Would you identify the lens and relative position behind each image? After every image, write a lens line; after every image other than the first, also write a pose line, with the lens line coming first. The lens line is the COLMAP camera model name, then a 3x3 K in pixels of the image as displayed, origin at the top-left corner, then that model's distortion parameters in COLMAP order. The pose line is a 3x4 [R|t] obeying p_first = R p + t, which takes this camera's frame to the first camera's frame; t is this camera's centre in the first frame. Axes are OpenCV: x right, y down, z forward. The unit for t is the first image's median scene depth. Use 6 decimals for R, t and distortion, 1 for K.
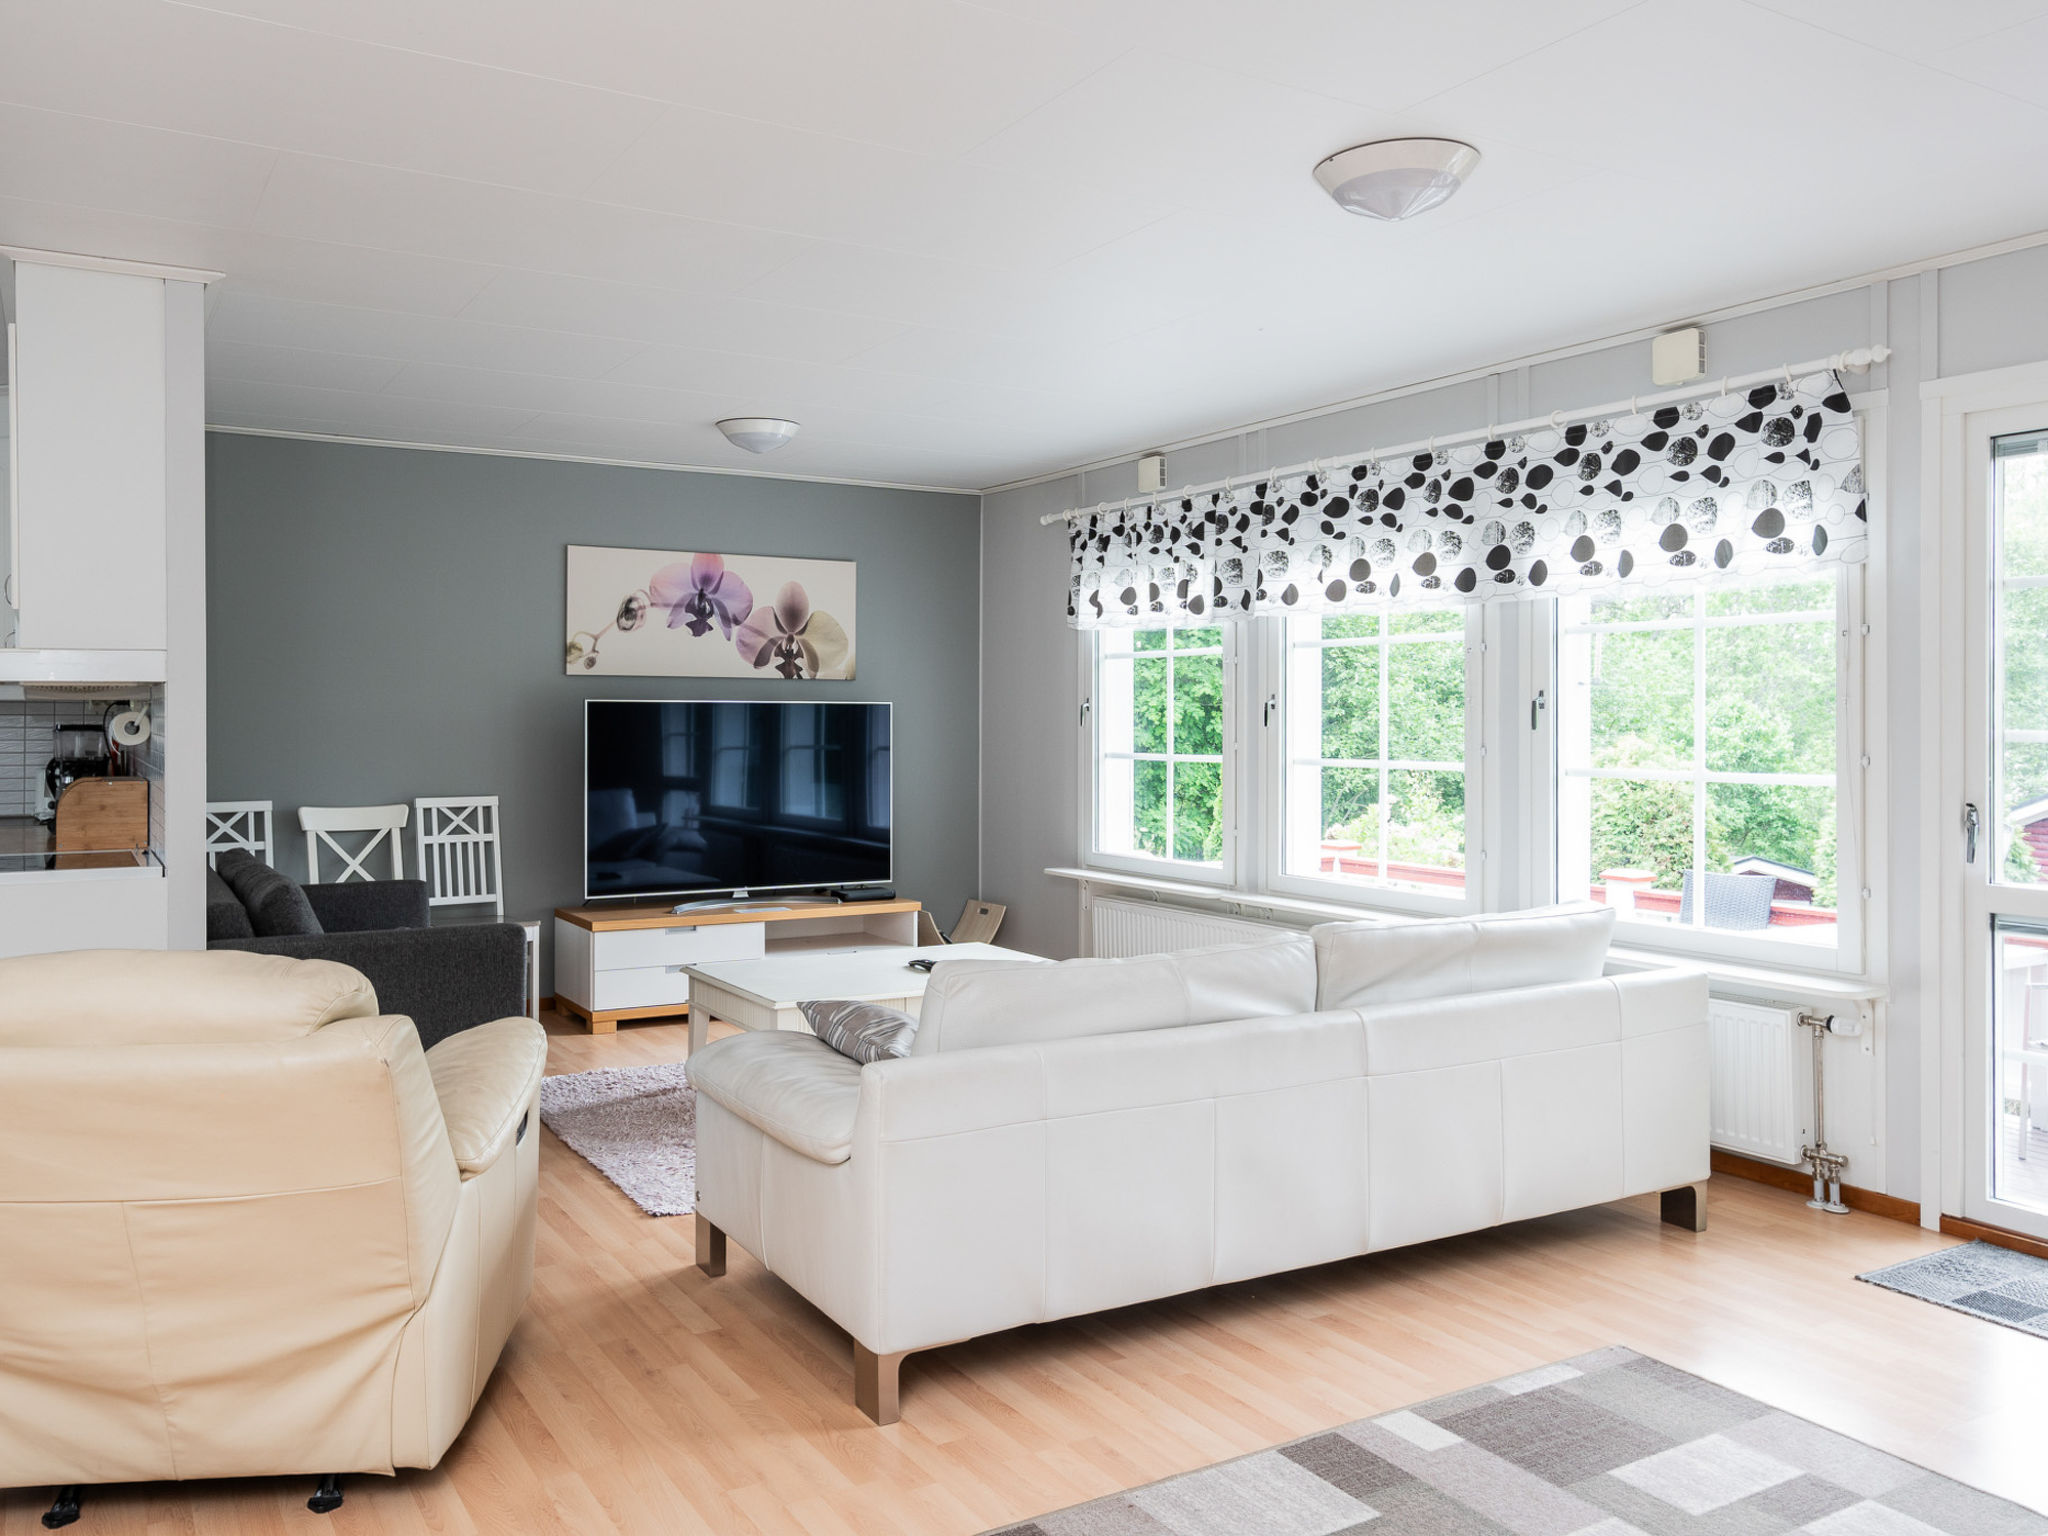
lens RADIAL K [[1527.8, 0, 1011.0], [0, 1527.8, 712.9], [0, 0, 1]] dist [-0.004835, 0.005937]
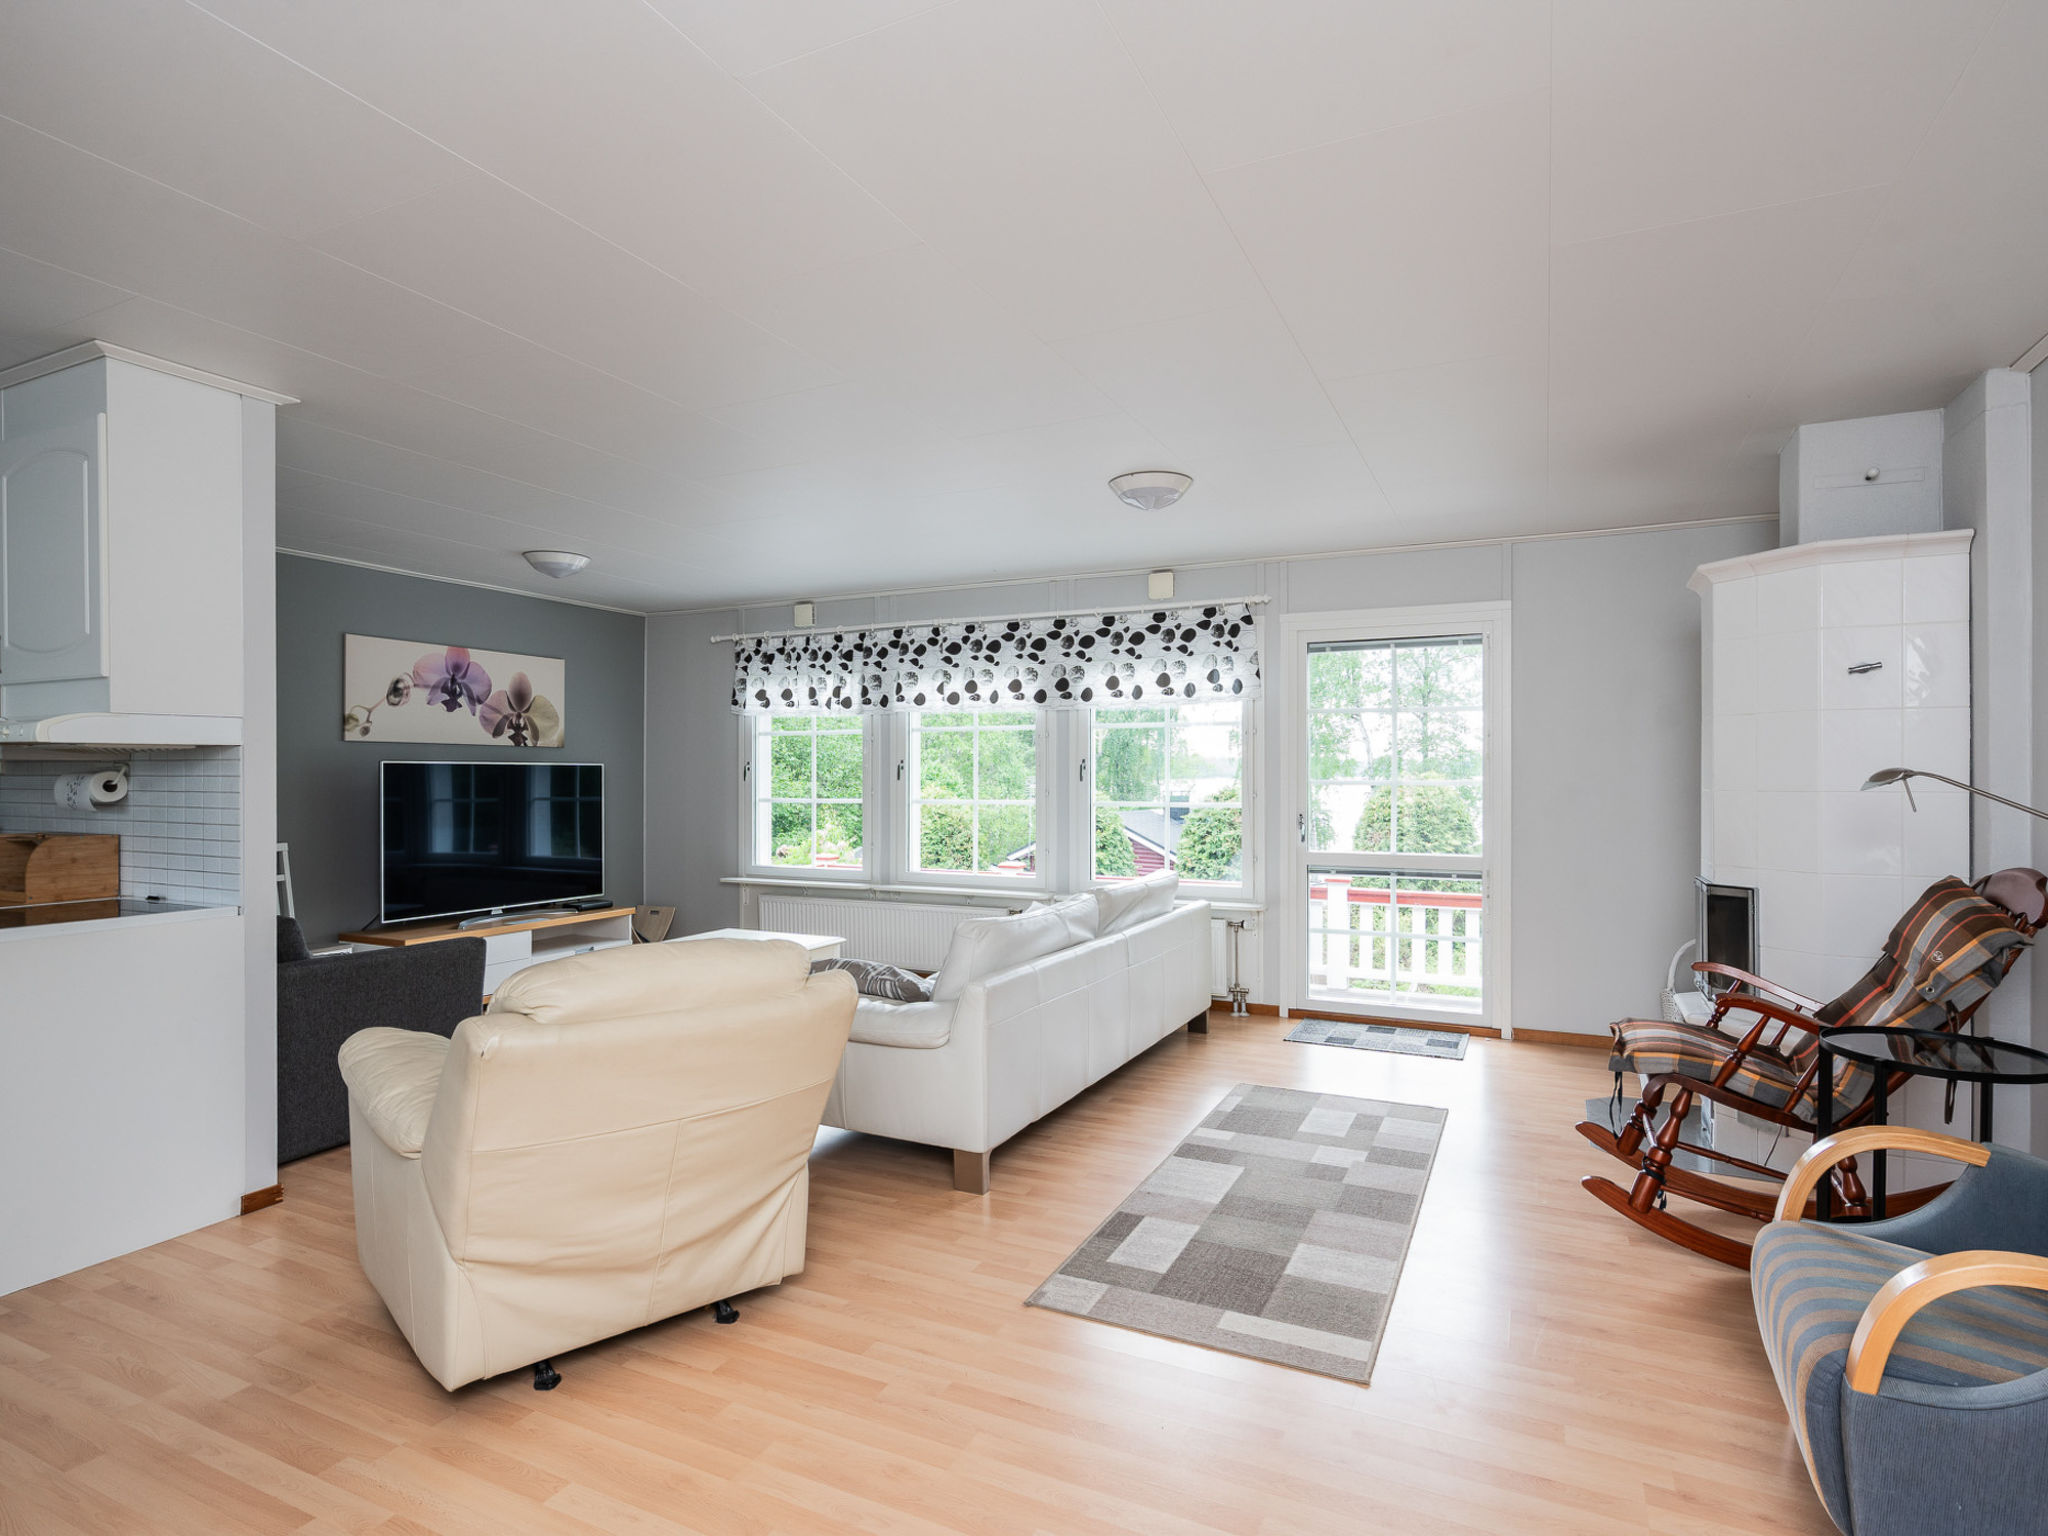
lens RADIAL K [[1056.8, 0, 1026.7], [0, 1056.8, 775.6], [0, 0, 1]] dist [-0.016552, 0.002013]
pose [[0.819663, -0.002711, 0.572840, -0.359150], [0.000256, 0.999990, 0.004367, -0.000837], [-0.572846, -0.003432, 0.819656, 0.008900]]
